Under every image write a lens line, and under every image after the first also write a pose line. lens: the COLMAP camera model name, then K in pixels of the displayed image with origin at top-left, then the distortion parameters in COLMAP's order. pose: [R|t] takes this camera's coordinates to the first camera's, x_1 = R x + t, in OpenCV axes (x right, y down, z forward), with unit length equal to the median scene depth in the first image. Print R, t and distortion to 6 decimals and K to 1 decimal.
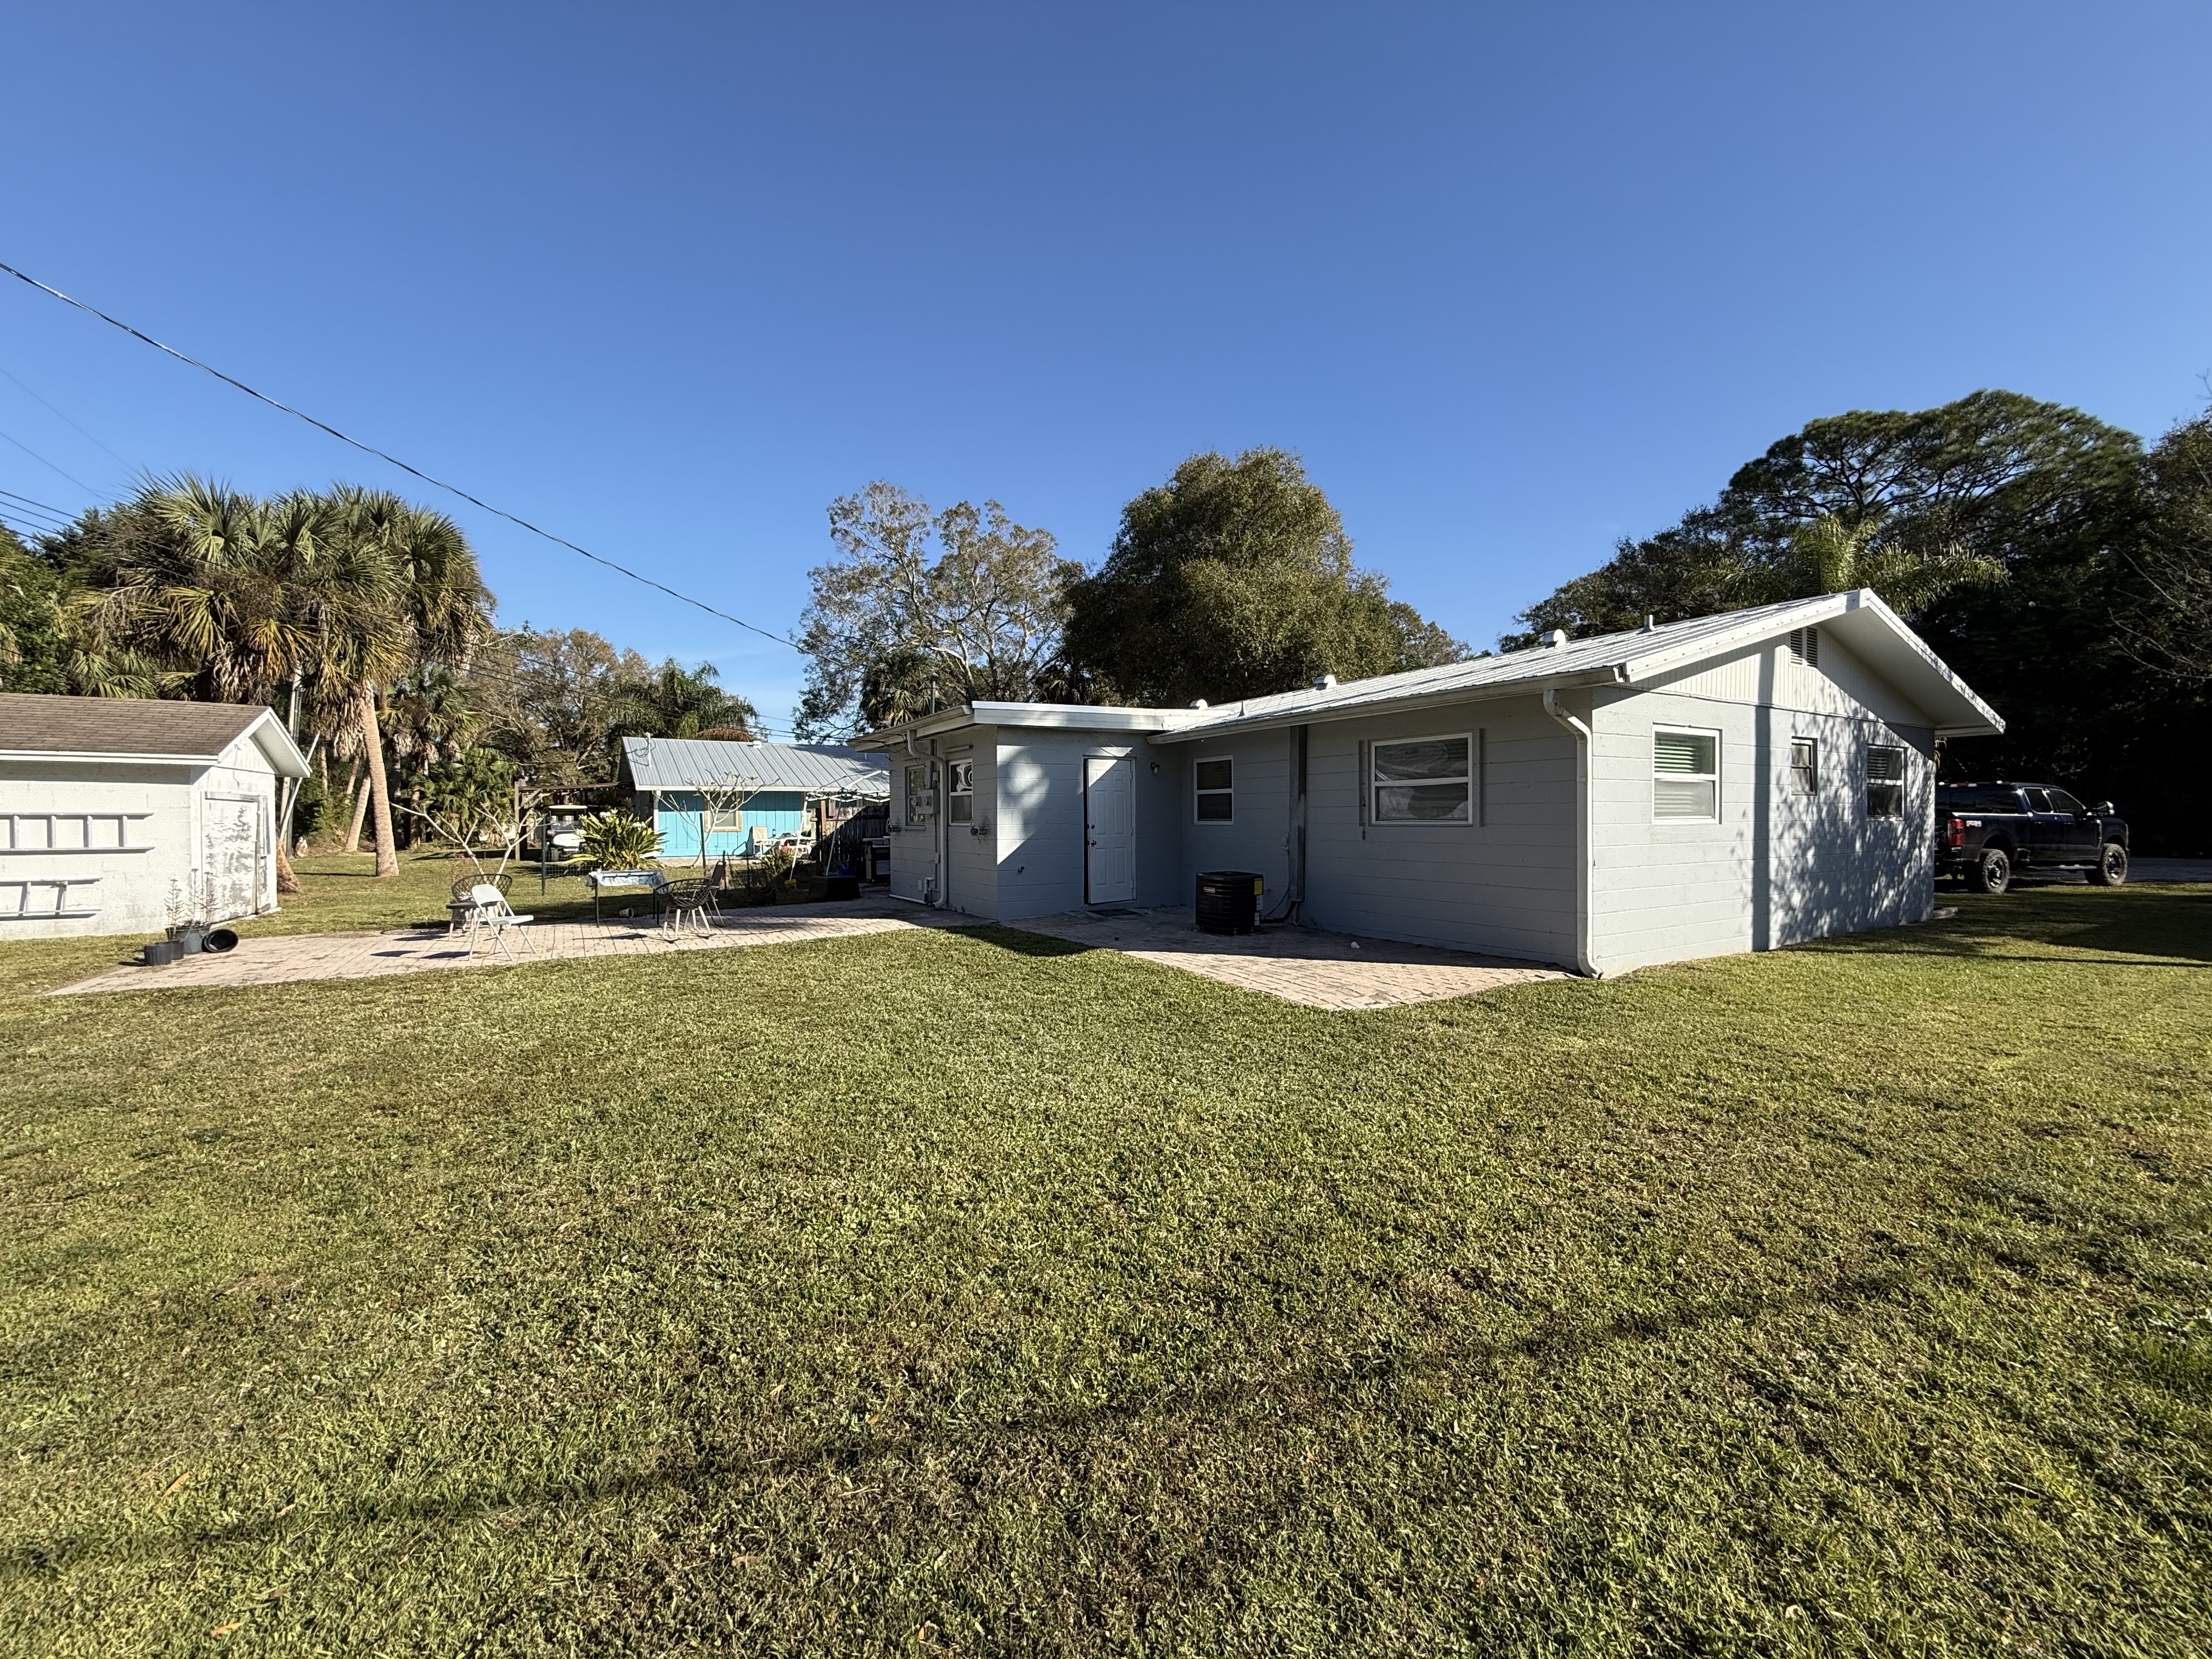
lens RADIAL K [[882.7, 0, 1090.3], [0, 882.7, 834.5], [0, 0, 1]] dist [-0.001991, -0.000297]
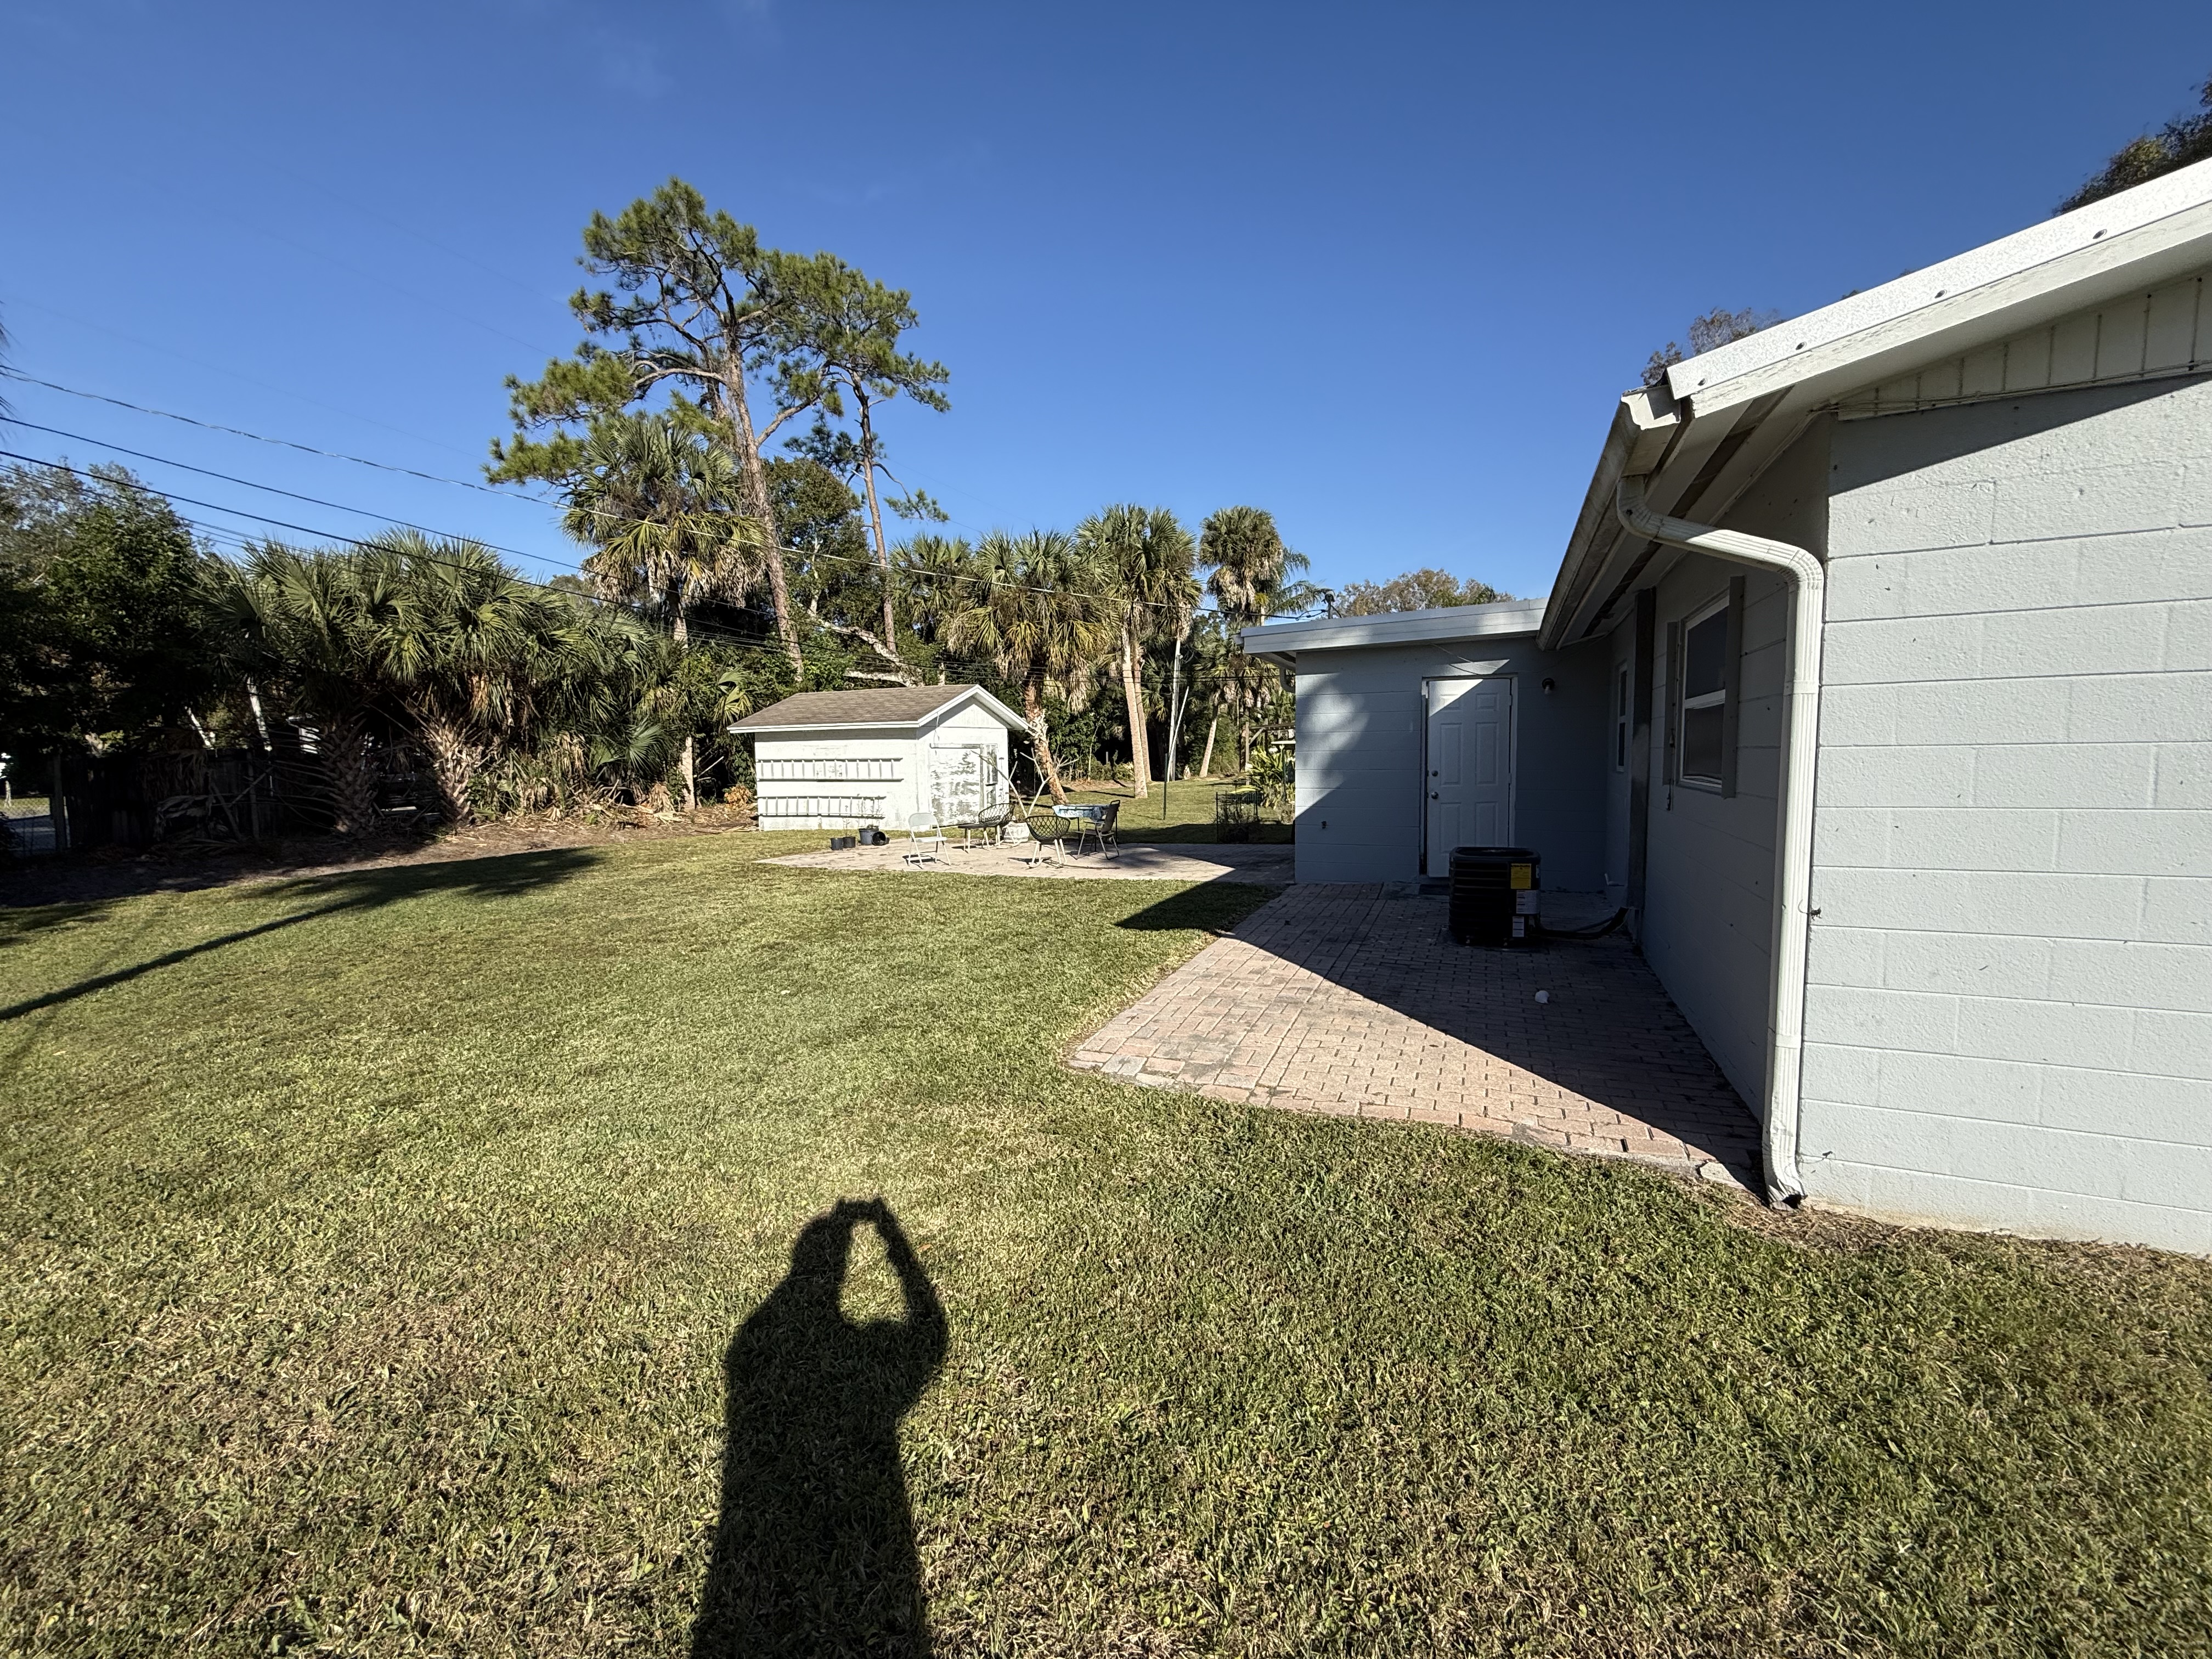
lens RADIAL K [[882.7, 0, 1095.2], [0, 882.7, 819.0], [0, 0, 1]] dist [-0.001991, -0.000297]
pose [[0.562022, 0.057859, -0.825096, 0.448871], [-0.004211, 0.997738, 0.067096, -0.019635], [0.827112, -0.034235, 0.560994, 0.342511]]
